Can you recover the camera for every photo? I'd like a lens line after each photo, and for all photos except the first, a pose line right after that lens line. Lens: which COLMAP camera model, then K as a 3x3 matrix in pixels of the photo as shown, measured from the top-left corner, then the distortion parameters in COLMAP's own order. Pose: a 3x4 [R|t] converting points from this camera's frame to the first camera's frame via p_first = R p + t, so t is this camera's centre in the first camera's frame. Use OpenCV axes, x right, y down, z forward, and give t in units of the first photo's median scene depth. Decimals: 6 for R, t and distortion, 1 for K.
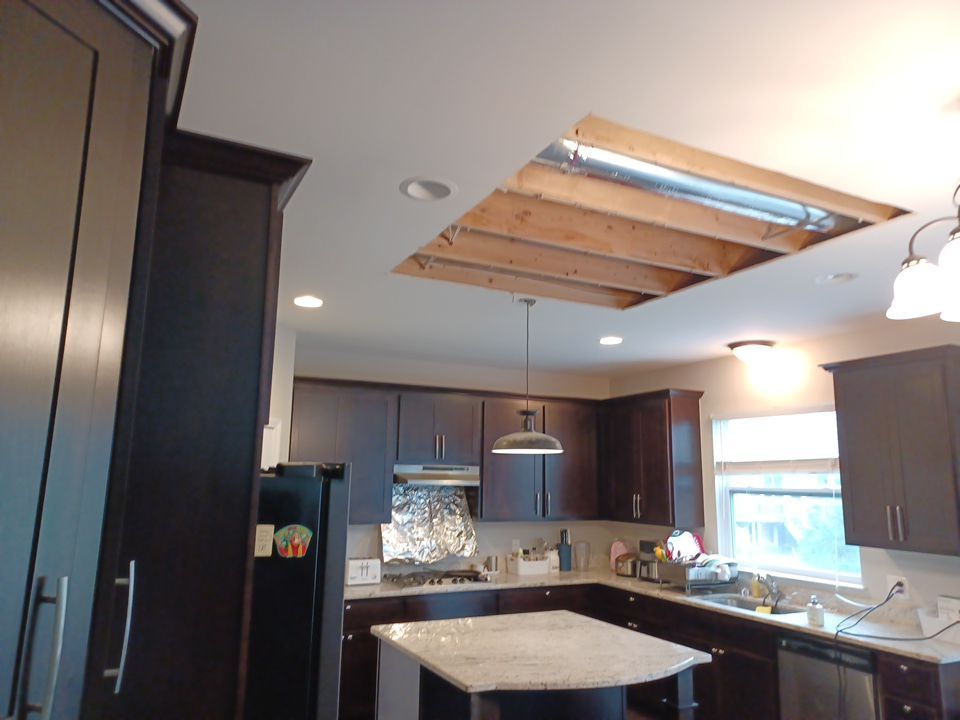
lens RADIAL K [[685.5, 0, 483.7], [0, 685.5, 346.6], [0, 0, 1]] dist [0.007004, -0.000187]
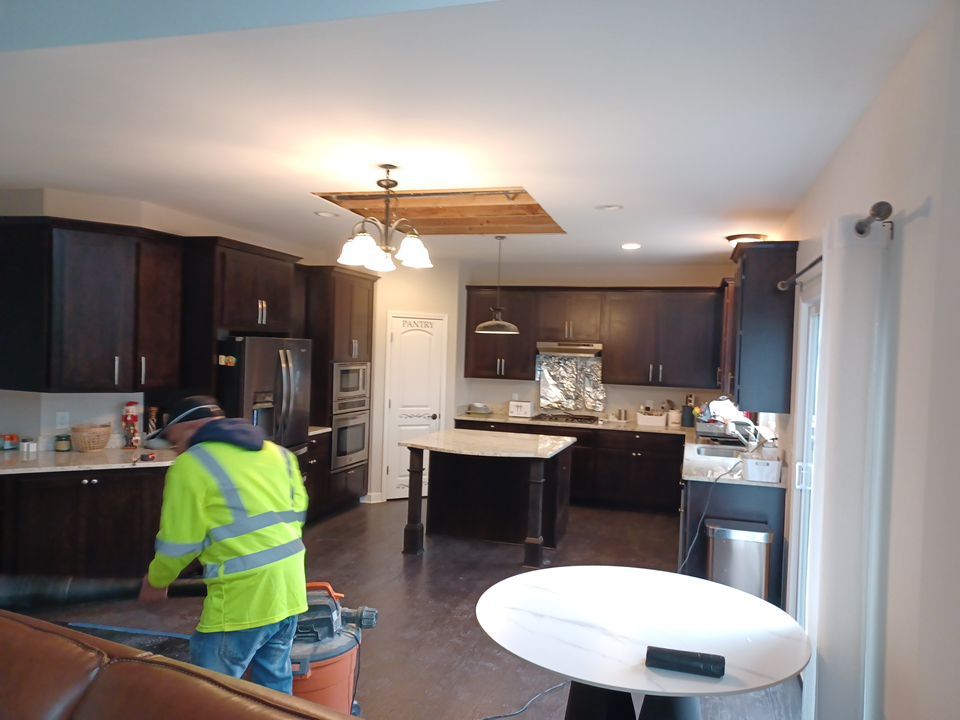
lens RADIAL K [[692.6, 0, 477.9], [0, 692.6, 377.5], [0, 0, 1]] dist [0.066913, -0.050565]
pose [[0.714246, 0.039077, -0.698803, 0.877640], [0.110768, 0.979545, 0.167992, -0.018390], [0.691074, -0.197393, 0.695308, -0.149133]]
